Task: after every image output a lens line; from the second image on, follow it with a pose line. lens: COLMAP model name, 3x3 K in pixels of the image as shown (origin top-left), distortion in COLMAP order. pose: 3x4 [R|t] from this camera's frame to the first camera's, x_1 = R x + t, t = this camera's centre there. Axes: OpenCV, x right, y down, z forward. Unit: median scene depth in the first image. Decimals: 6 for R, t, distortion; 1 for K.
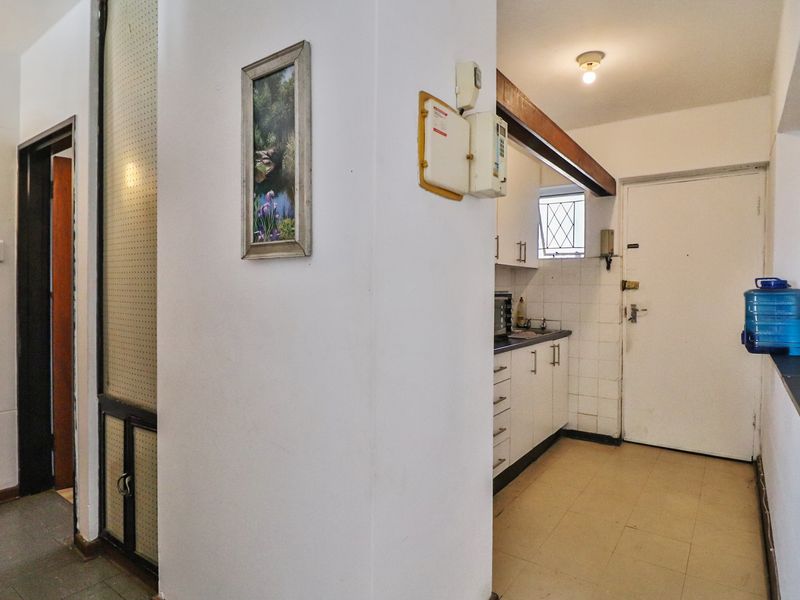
lens RADIAL K [[459.4, 0, 400.0], [0, 459.4, 300.0], [0, 0, 1]] dist [0.002462, -0.004064]
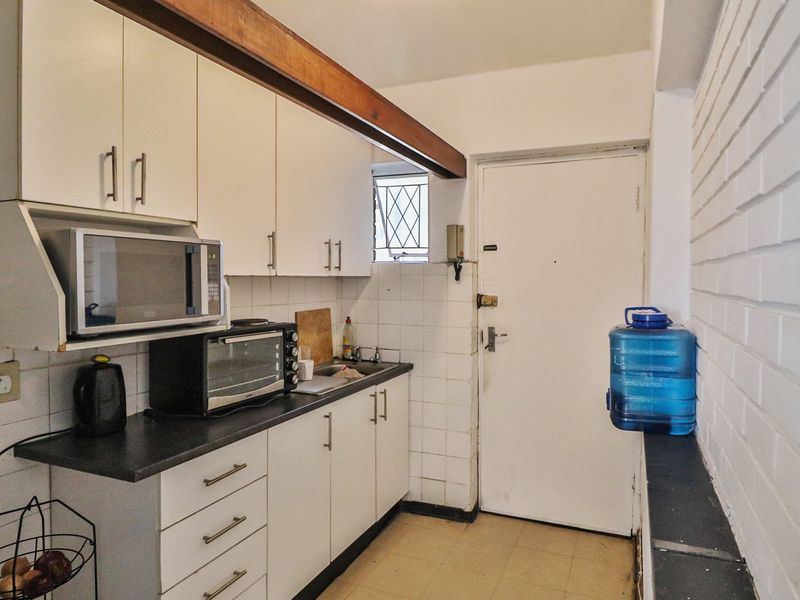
lens RADIAL K [[524.7, 0, 400.0], [0, 524.7, 300.0], [0, 0, 1]] dist [0.000595, -0.000792]
pose [[0.976448, -0.009140, 0.215559, 0.185260], [0.007553, 0.999938, 0.008183, -0.042012], [-0.215621, -0.006362, 0.976456, 0.210453]]
